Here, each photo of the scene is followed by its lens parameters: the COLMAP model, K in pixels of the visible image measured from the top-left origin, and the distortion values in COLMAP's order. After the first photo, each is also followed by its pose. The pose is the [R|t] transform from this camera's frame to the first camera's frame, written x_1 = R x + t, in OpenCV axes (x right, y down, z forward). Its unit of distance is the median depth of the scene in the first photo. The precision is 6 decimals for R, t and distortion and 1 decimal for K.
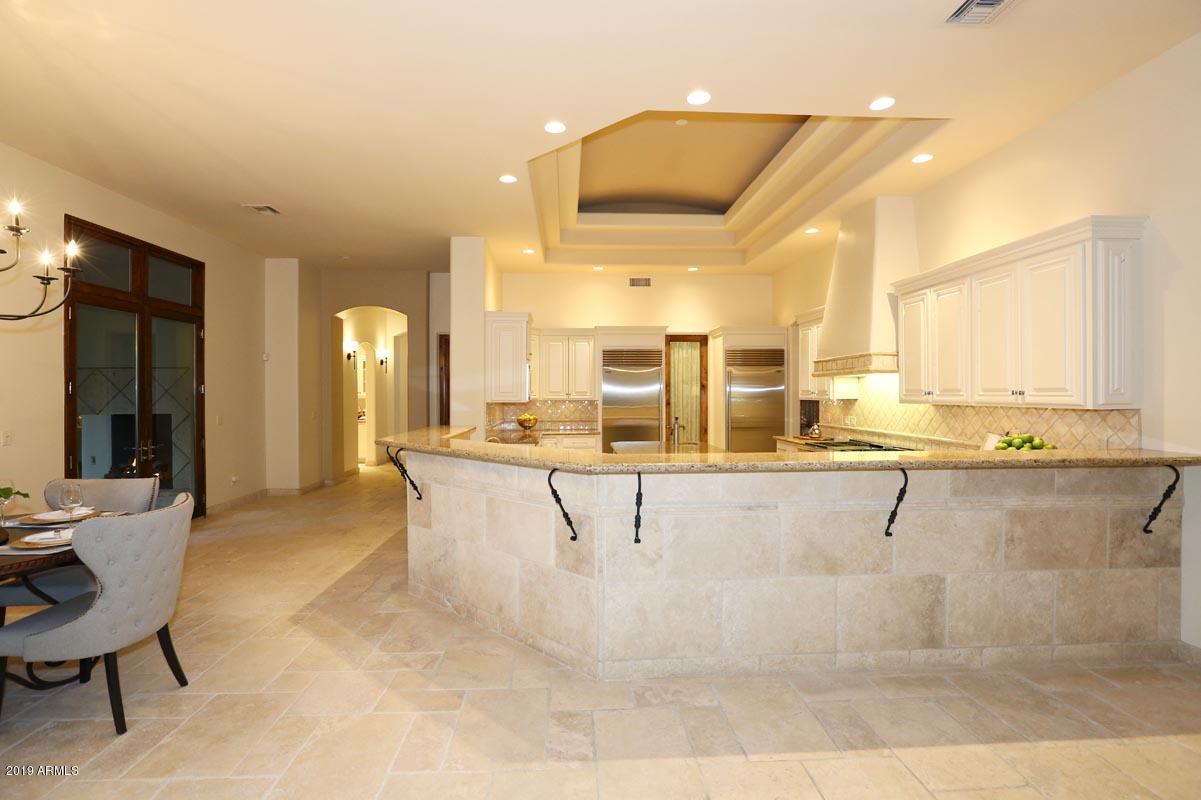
lens RADIAL K [[553.3, 0, 596.3], [0, 553.3, 401.0], [0, 0, 1]] dist [-0.058418, 0.022208]
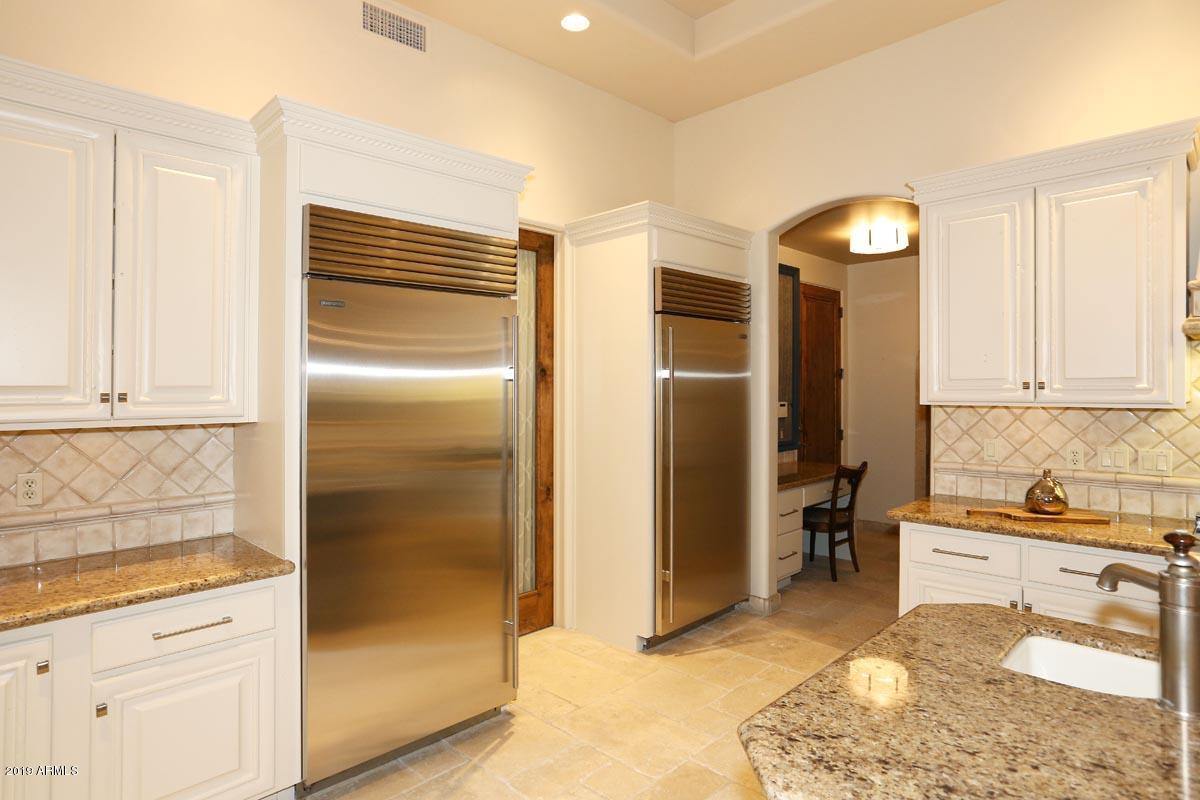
lens RADIAL K [[641.9, 0, 591.4], [0, 641.9, 398.4], [0, 0, 1]] dist [-0.044999, 0.036894]
pose [[0.751132, -0.012020, 0.660042, -0.142873], [0.017017, 0.999855, -0.001156, -0.017338], [-0.659932, 0.012100, 0.751228, 1.392434]]
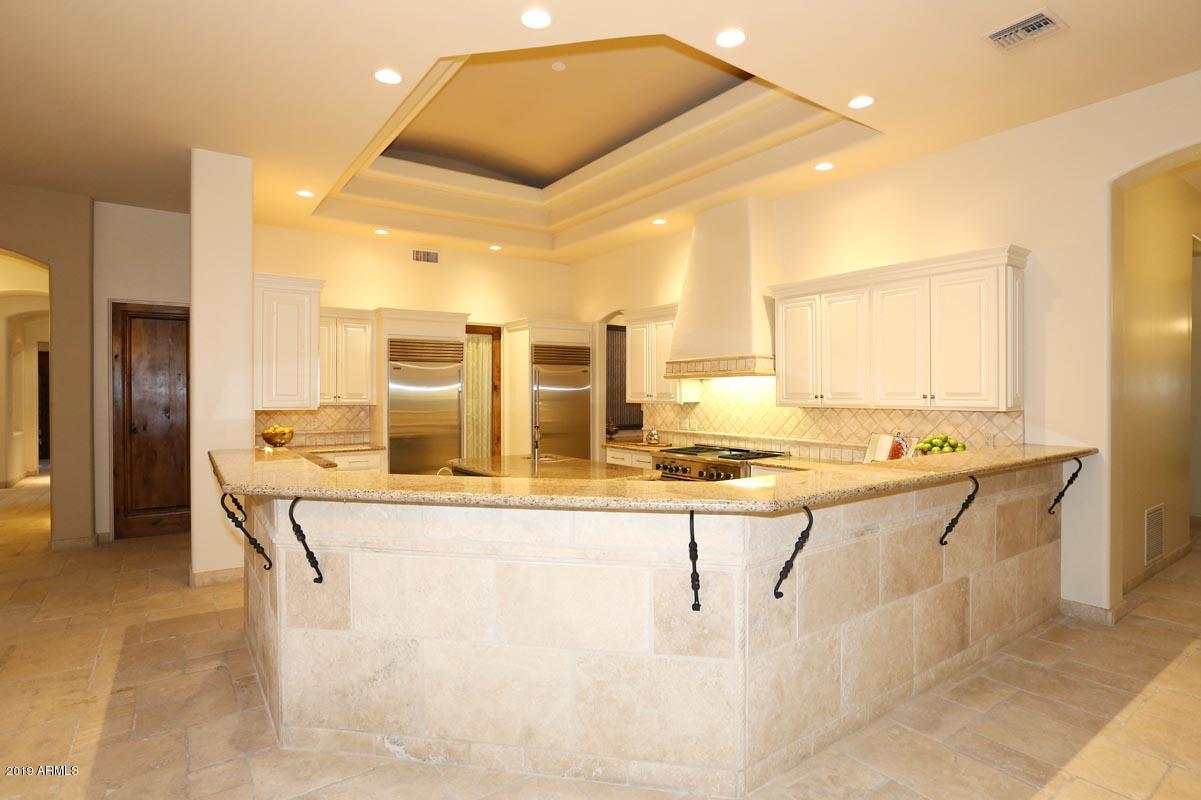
lens RADIAL K [[605.3, 0, 592.8], [0, 605.3, 398.5], [0, 0, 1]] dist [-0.046889, 0.021943]
pose [[0.846608, -0.002687, 0.532211, -0.373140], [0.005991, 0.999972, -0.004481, -0.008870], [-0.532184, 0.006982, 0.846600, 0.280941]]
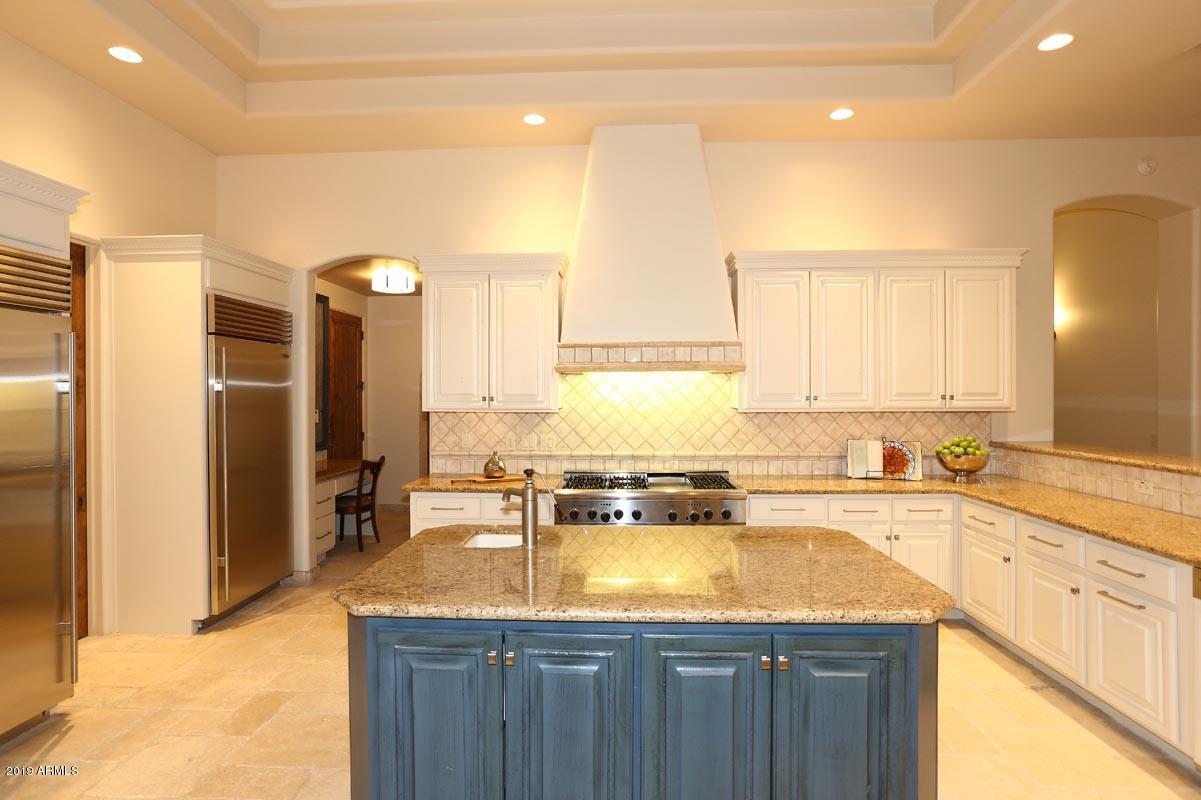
lens RADIAL K [[605.3, 0, 592.8], [0, 605.3, 398.5], [0, 0, 1]] dist [-0.046889, 0.021943]
pose [[0.098621, -0.004424, 0.995115, -0.347706], [0.018159, 0.999832, 0.002645, -0.023748], [-0.994959, 0.017810, 0.098685, 1.310948]]
